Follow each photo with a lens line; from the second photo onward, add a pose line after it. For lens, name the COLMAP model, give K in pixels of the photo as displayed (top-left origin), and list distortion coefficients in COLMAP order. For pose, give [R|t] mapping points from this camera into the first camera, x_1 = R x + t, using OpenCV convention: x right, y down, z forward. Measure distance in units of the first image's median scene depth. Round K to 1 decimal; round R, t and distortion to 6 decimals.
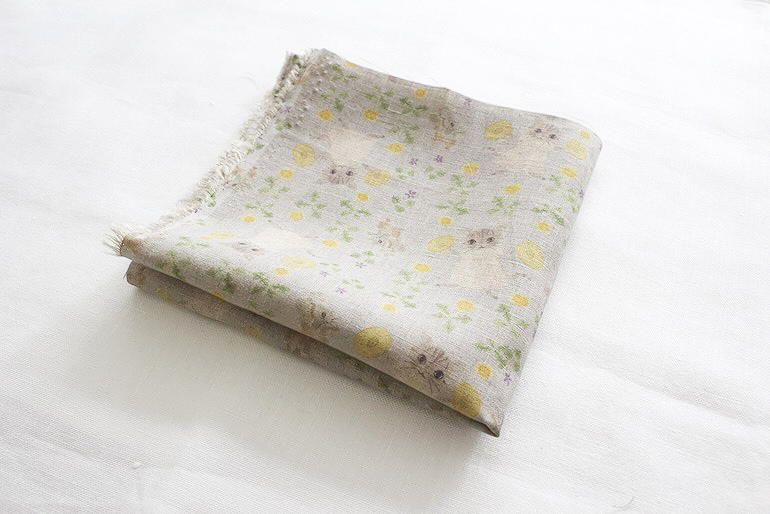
lens RADIAL K [[747.9, 0, 384.5], [0, 747.9, 257.5], [0, 0, 1]] dist [0.033318, 0.000000]
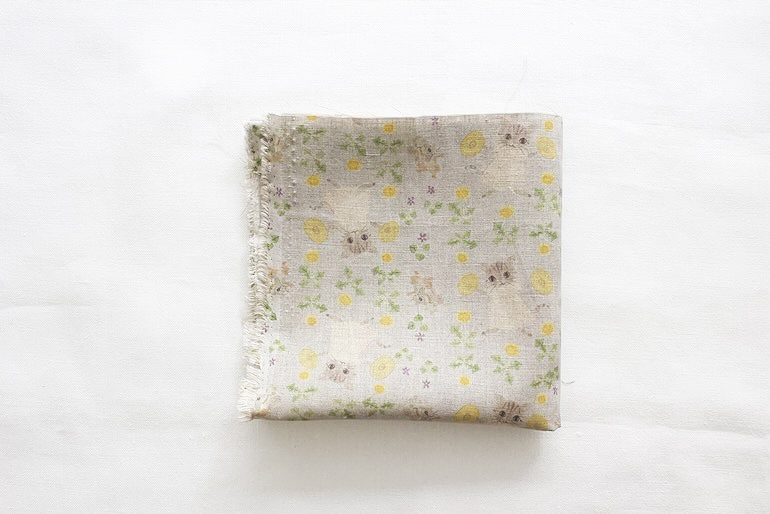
lens RADIAL K [[747.9, 0, 386.1], [0, 747.9, 258.1], [0, 0, 1]] dist [0.033318, 0.000000]
pose [[0.919673, -0.392685, 0.000226, -0.029240], [0.296584, 0.694978, 0.655014, -0.828177], [-0.257371, -0.602332, 0.755617, 0.114147]]
